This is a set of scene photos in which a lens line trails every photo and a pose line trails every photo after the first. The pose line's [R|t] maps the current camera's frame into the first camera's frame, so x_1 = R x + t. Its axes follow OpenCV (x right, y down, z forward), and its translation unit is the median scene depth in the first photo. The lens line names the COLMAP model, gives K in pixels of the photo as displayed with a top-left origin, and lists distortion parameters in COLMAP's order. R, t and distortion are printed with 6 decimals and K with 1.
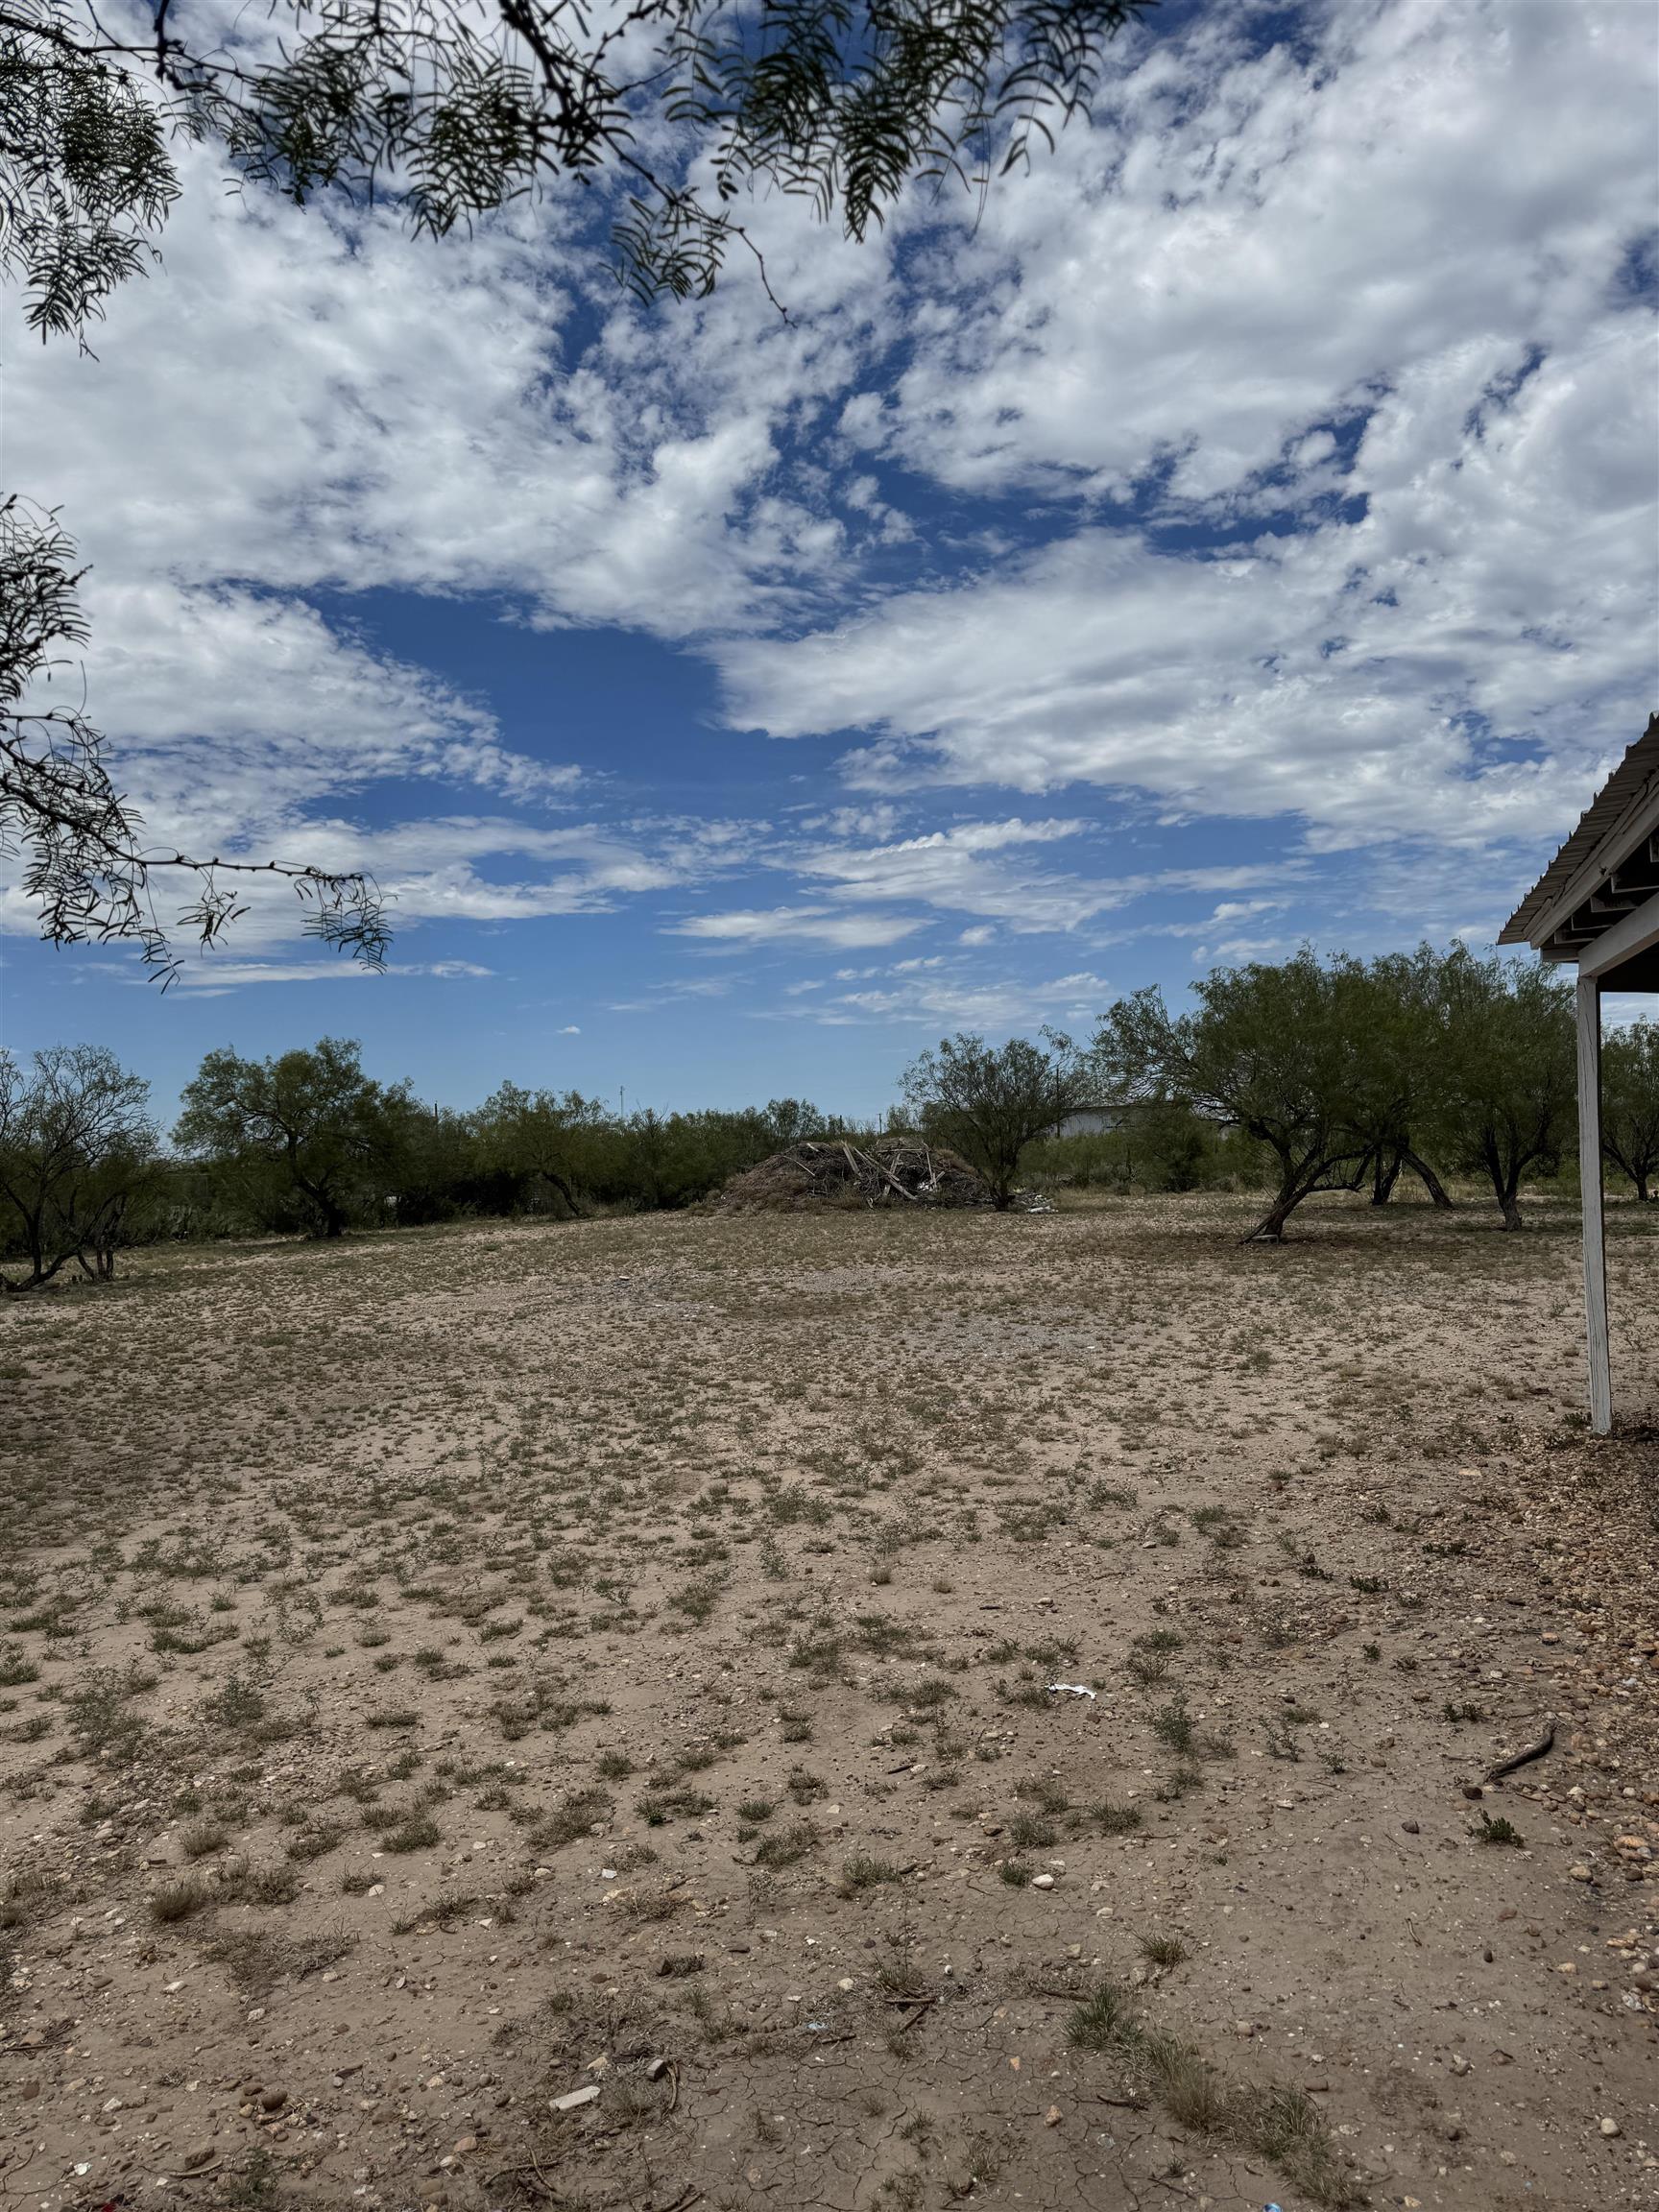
lens RADIAL K [[1582.4, 0, 829.5], [0, 1582.4, 1106.0], [0, 0, 1]] dist [0.141025, -0.219344]
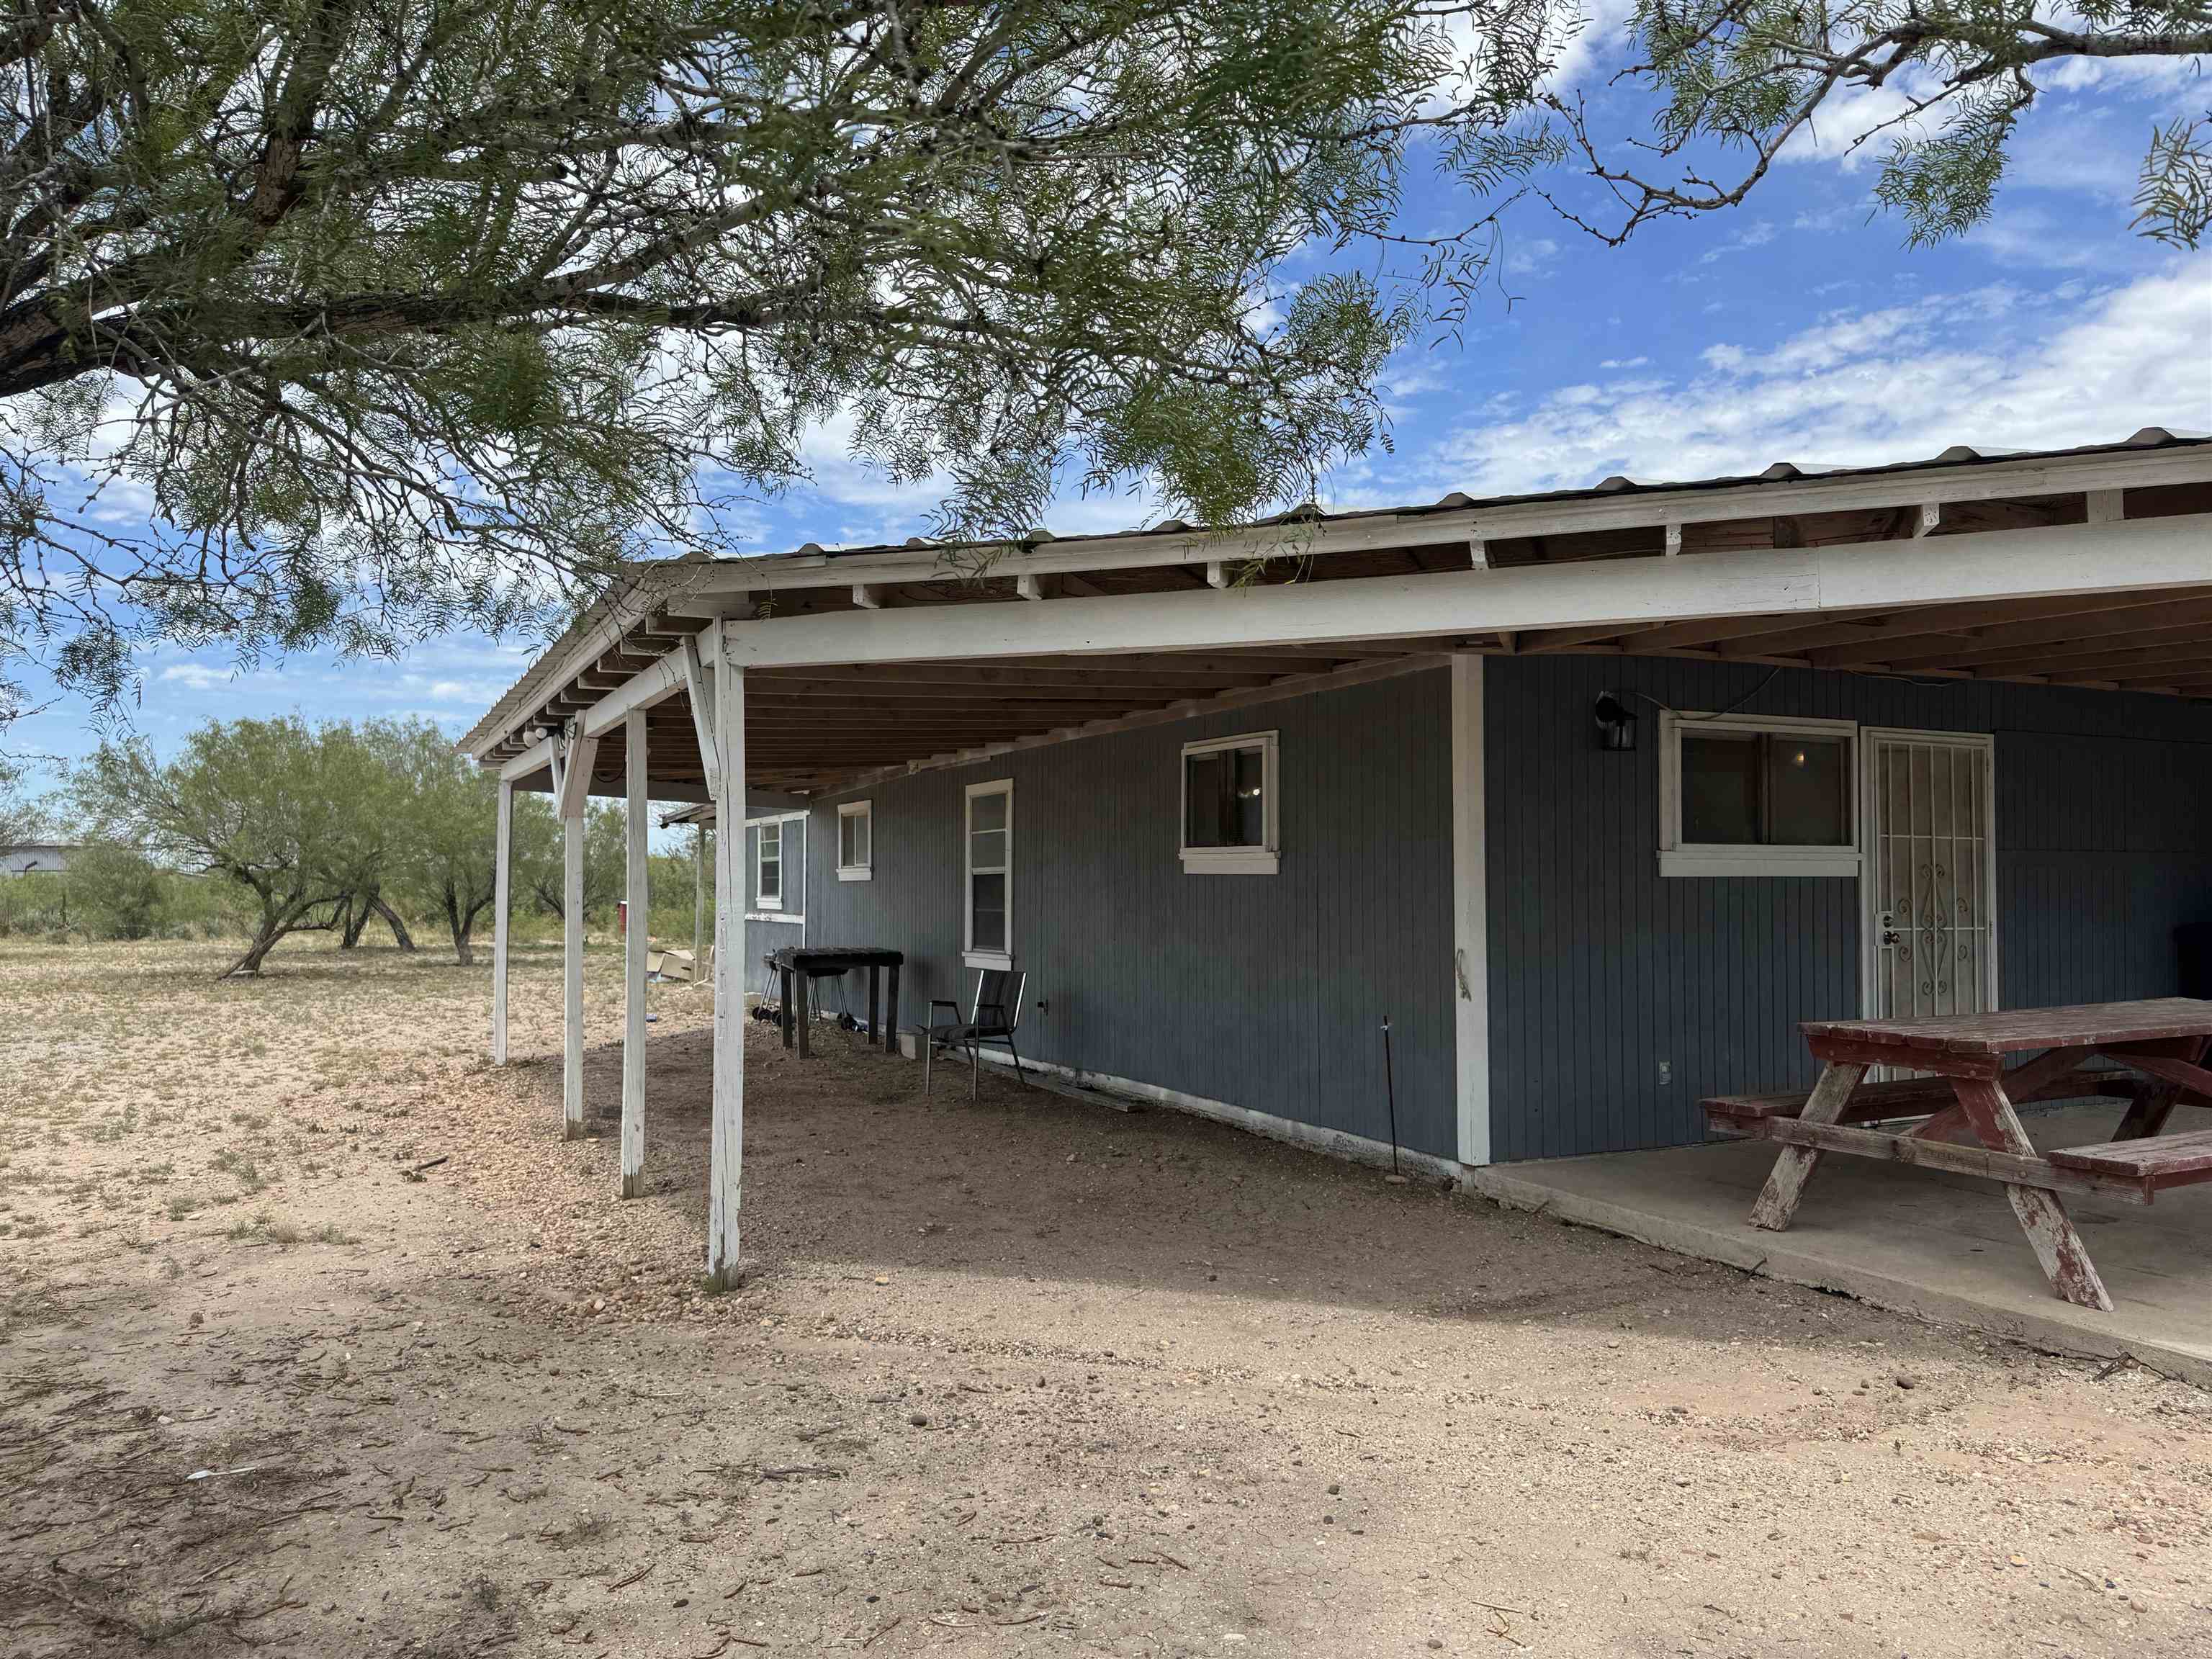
lens RADIAL K [[1584.0, 0, 1101.9], [0, 1584.0, 838.7], [0, 0, 1]] dist [-0.000846, -0.008033]
pose [[0.713416, 0.050012, 0.698954, -0.067724], [-0.039276, 0.998736, -0.031374, 0.001870], [-0.699639, -0.005069, 0.714478, -0.178768]]
